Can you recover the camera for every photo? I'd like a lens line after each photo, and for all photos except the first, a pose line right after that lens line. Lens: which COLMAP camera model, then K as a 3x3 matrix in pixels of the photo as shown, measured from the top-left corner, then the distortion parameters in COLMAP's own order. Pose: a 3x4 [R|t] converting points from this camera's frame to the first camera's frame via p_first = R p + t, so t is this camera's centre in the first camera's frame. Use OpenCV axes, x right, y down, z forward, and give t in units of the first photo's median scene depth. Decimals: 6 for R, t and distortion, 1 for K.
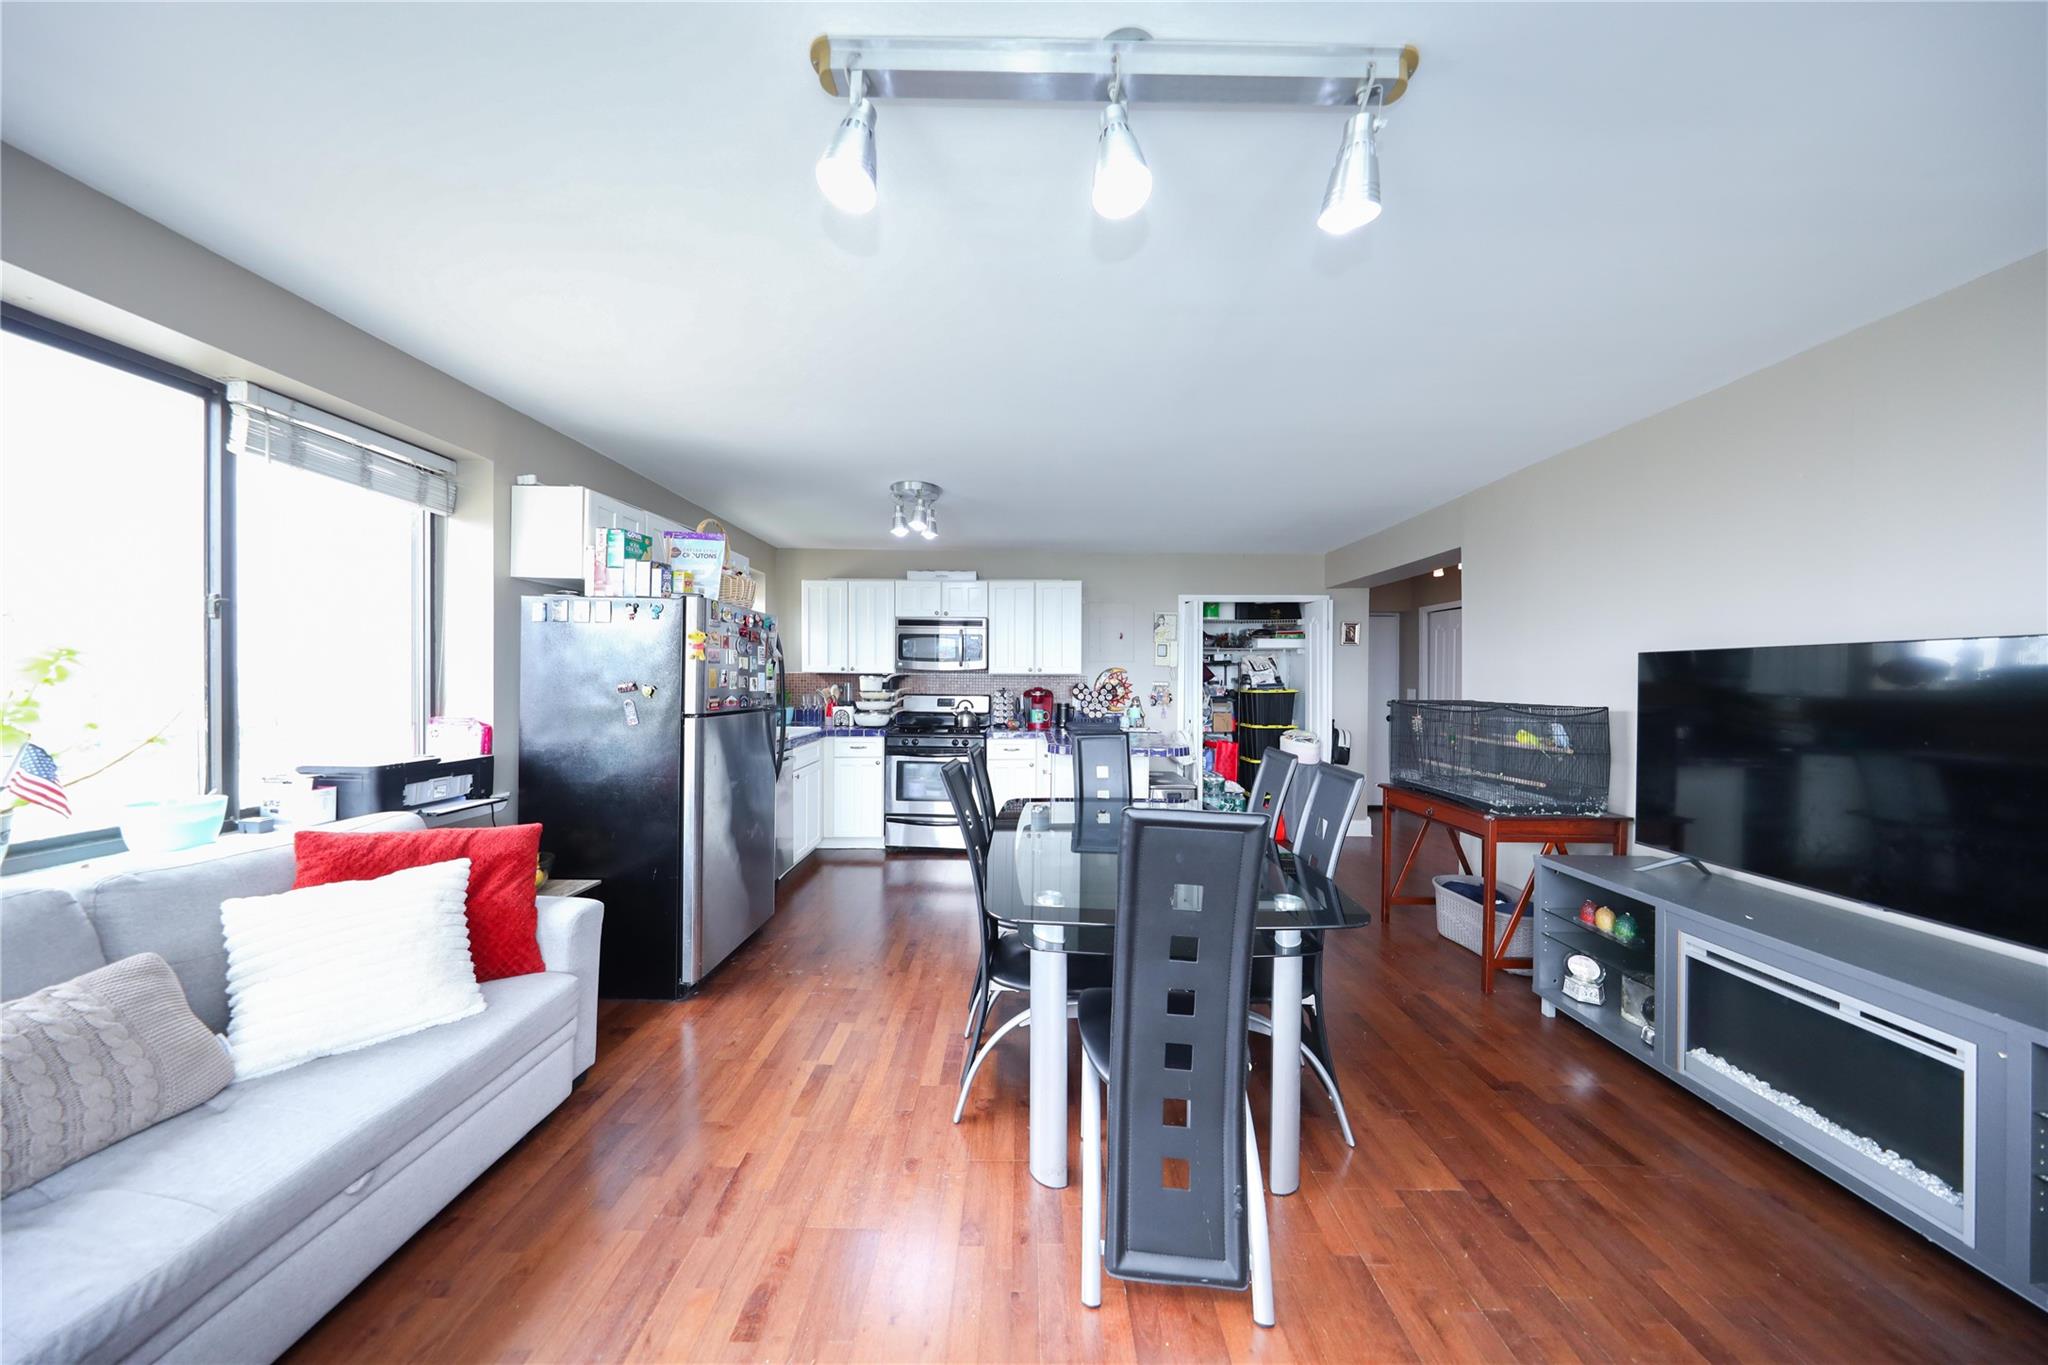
lens RADIAL K [[590.7, 0, 1021.3], [0, 590.7, 682.3], [0, 0, 1]] dist [-0.007935, 0.000441]
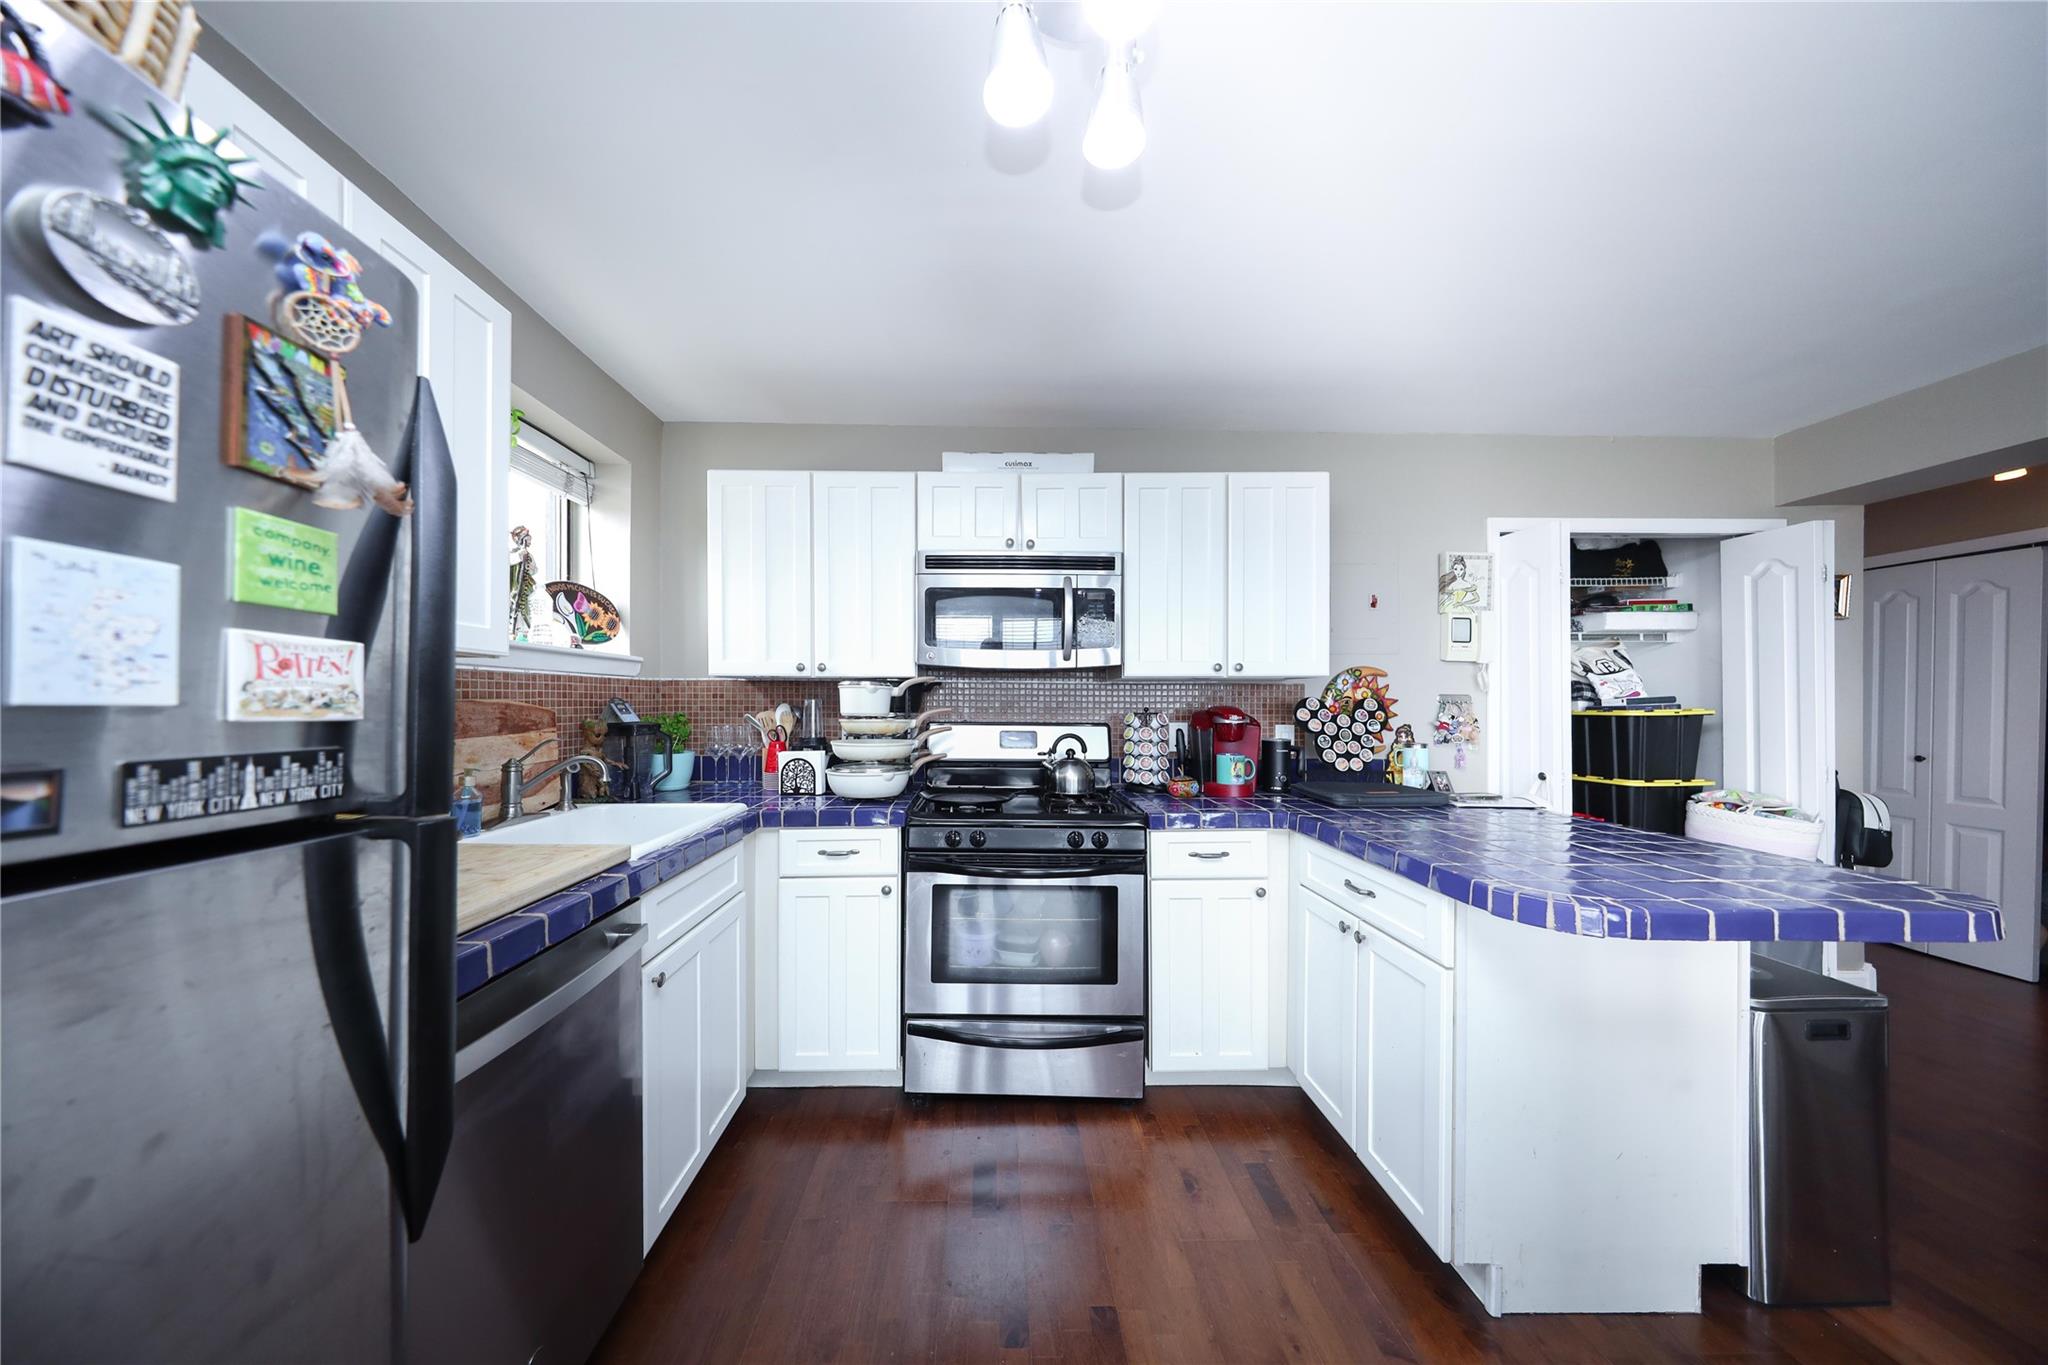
lens RADIAL K [[590.7, 0, 998.4], [0, 590.7, 699.0], [0, 0, 1]] dist [-0.007935, 0.000441]
pose [[0.999740, -0.005535, 0.022135, -0.166369], [0.005960, 0.999798, -0.019180, 0.010952], [-0.022025, 0.019307, 0.999571, 0.562681]]
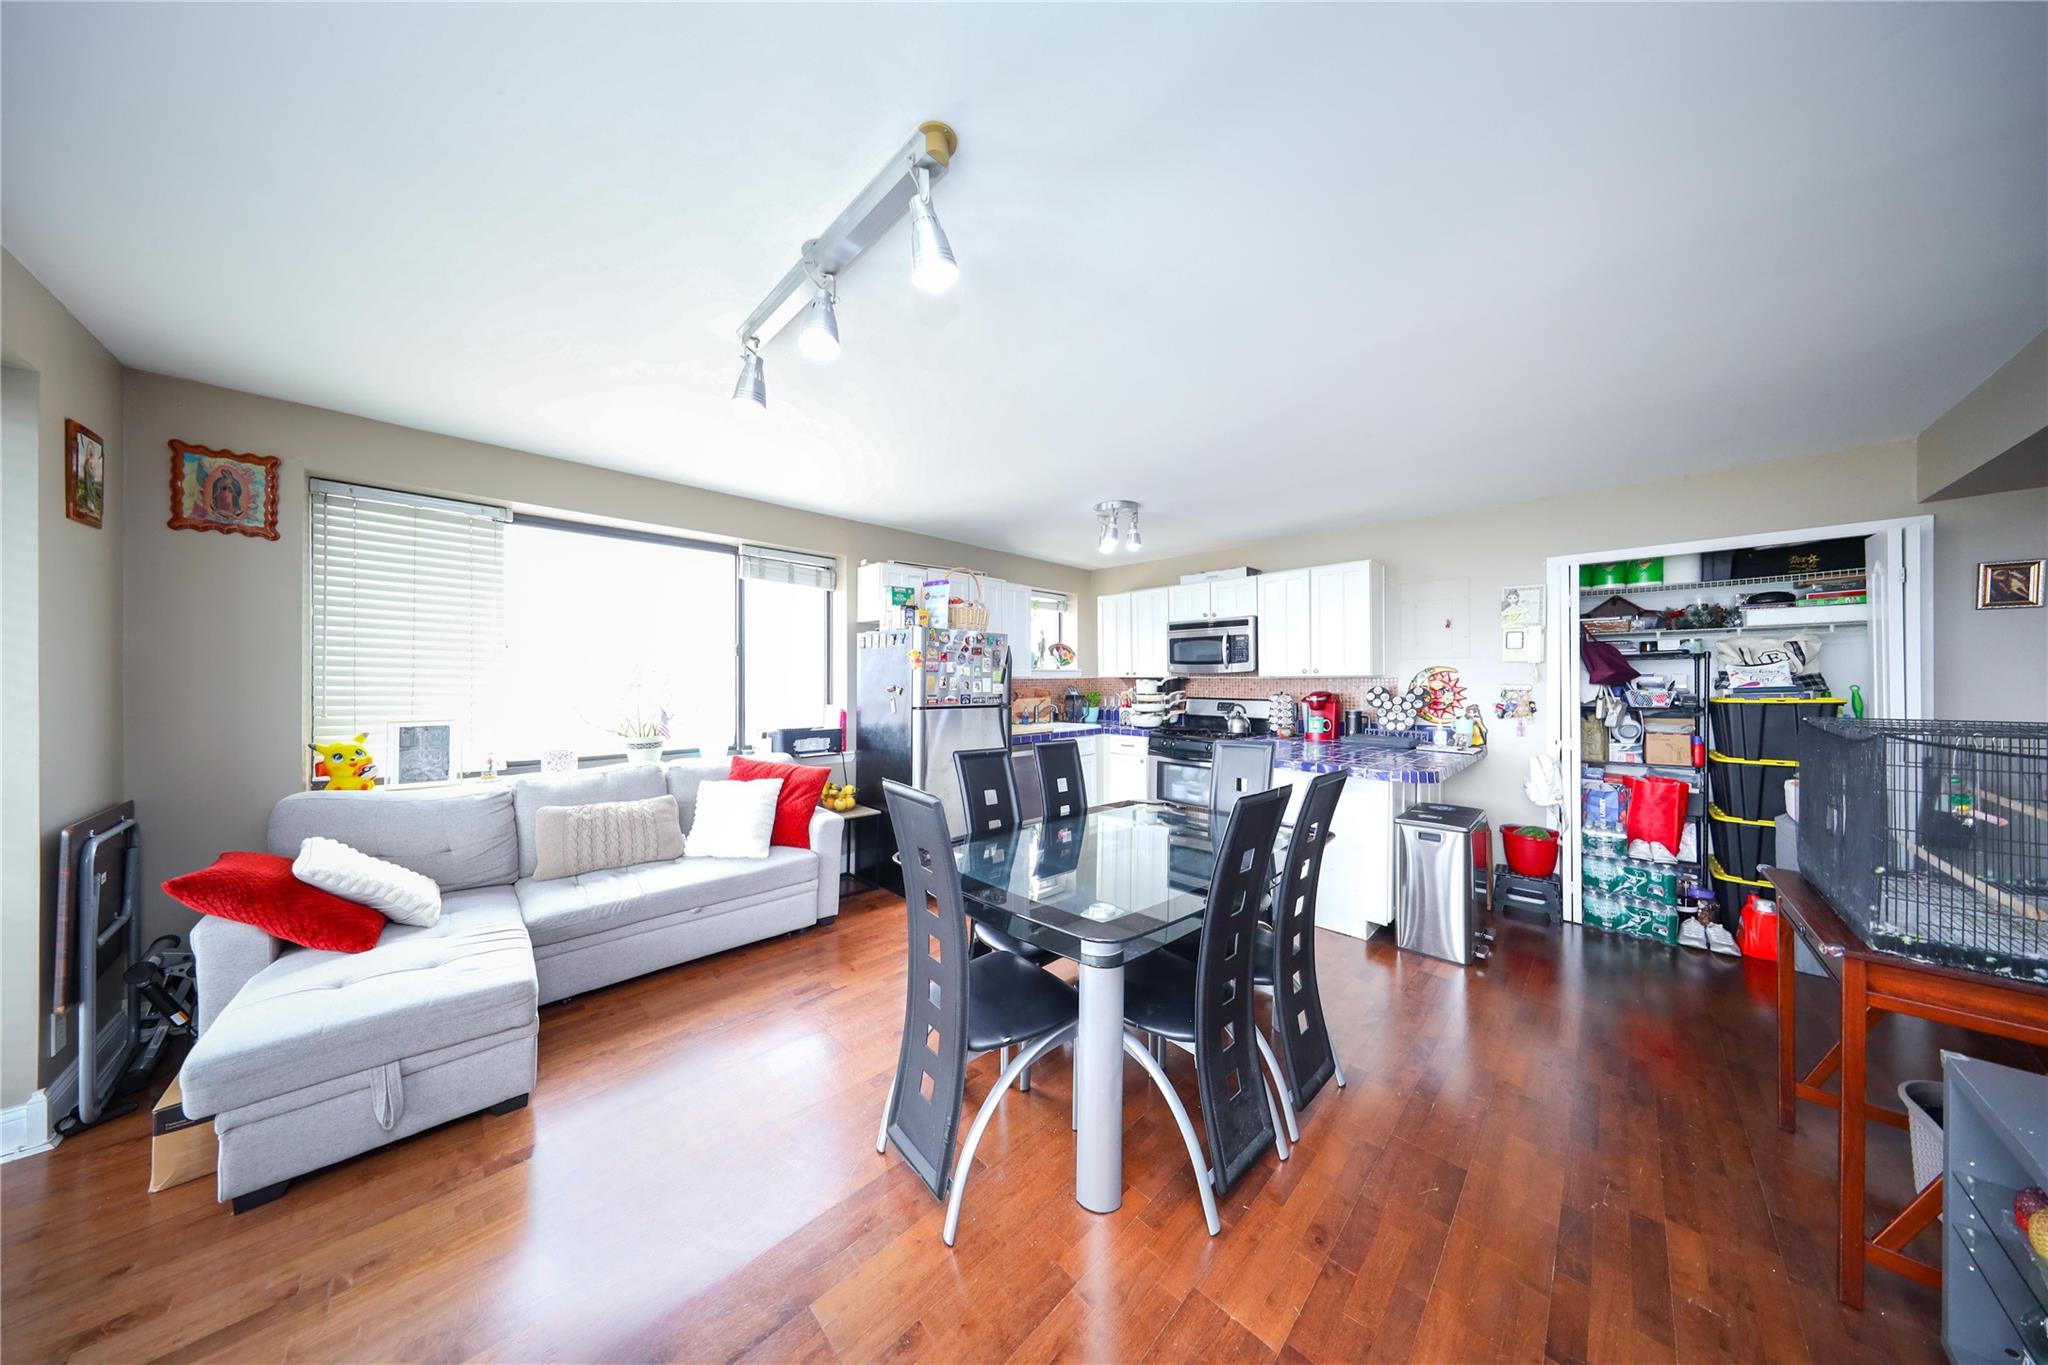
lens RADIAL K [[590.7, 0, 1015.3], [0, 590.7, 685.5], [0, 0, 1]] dist [-0.007935, 0.000441]
pose [[0.694958, -0.001800, -0.719048, 0.352662], [0.000209, 0.999997, -0.002300, 0.002028], [0.719050, 0.001448, 0.694957, 0.085161]]
